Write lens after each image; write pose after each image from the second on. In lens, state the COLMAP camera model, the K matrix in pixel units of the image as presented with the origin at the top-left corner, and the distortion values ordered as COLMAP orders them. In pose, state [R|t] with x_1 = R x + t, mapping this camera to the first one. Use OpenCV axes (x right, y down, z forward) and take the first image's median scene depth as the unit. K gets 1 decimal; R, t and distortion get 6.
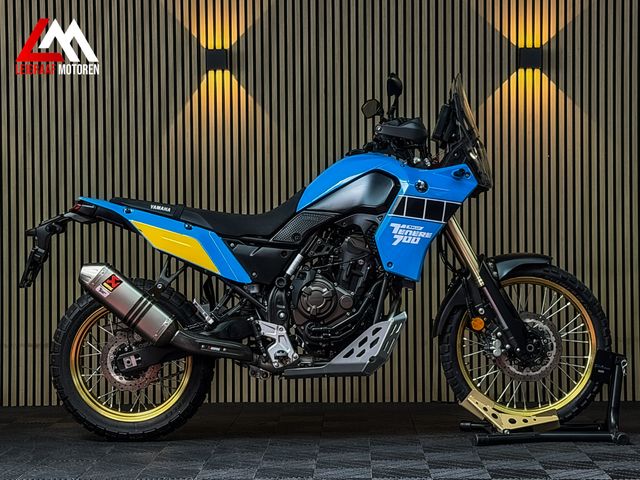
lens RADIAL K [[1434.6, 0, 320.0], [0, 1434.6, 240.0], [0, 0, 1]] dist [0.067308, 0.519022]
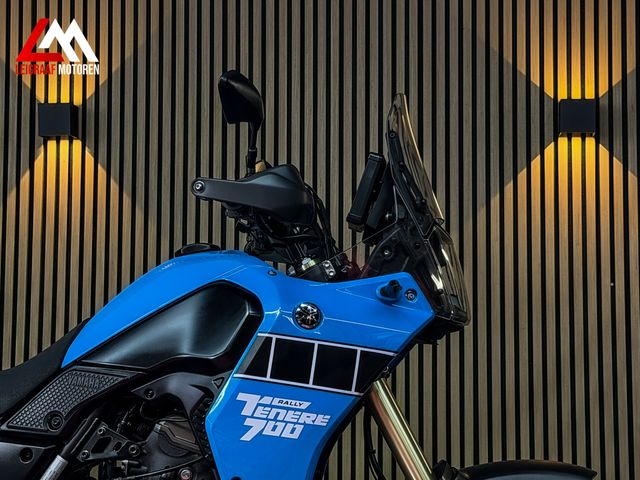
lens RADIAL K [[1434.6, 0, 320.0], [0, 1434.6, 240.0], [0, 0, 1]] dist [0.067308, 0.519022]
pose [[0.996883, 0.006562, -0.078619, 0.109694], [-0.015953, 0.992714, -0.119434, -0.005613], [0.077263, 0.120316, 0.989724, 0.517593]]
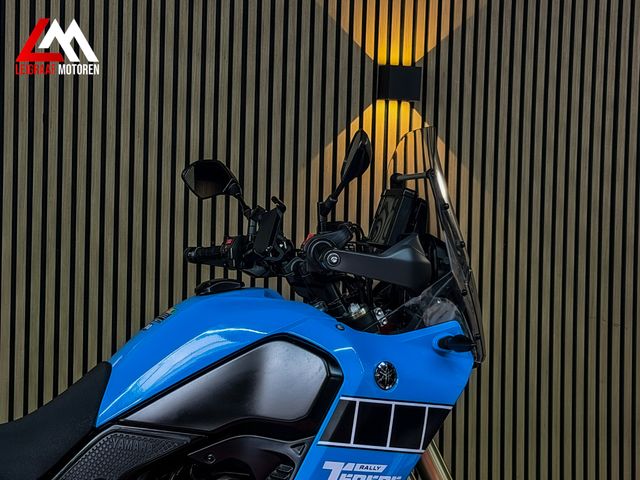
lens RADIAL K [[1434.6, 0, 320.0], [0, 1434.6, 240.0], [0, 0, 1]] dist [0.067308, 0.519022]
pose [[0.943436, 0.024312, 0.330662, -0.098407], [-0.027941, 0.999590, 0.006224, -0.081041], [-0.330375, -0.015111, 0.943729, 0.566028]]
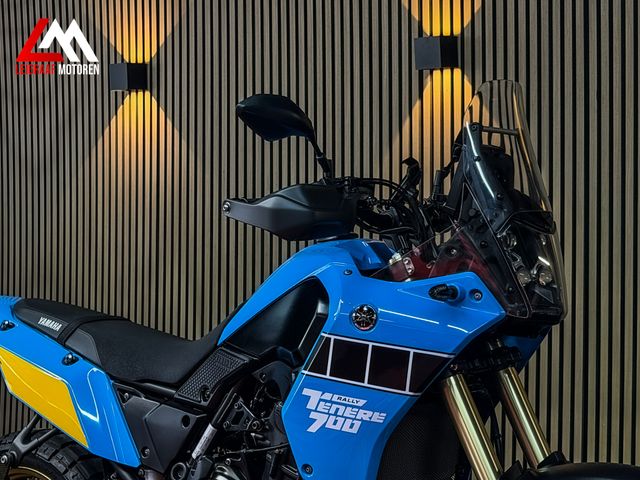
lens RADIAL K [[1434.6, 0, 320.0], [0, 1434.6, 240.0], [0, 0, 1]] dist [0.067308, 0.519022]
pose [[0.784036, 0.026221, -0.620162, 0.356786], [-0.010885, 0.999535, 0.028500, -0.076408], [0.620621, -0.015595, 0.783956, 0.592376]]
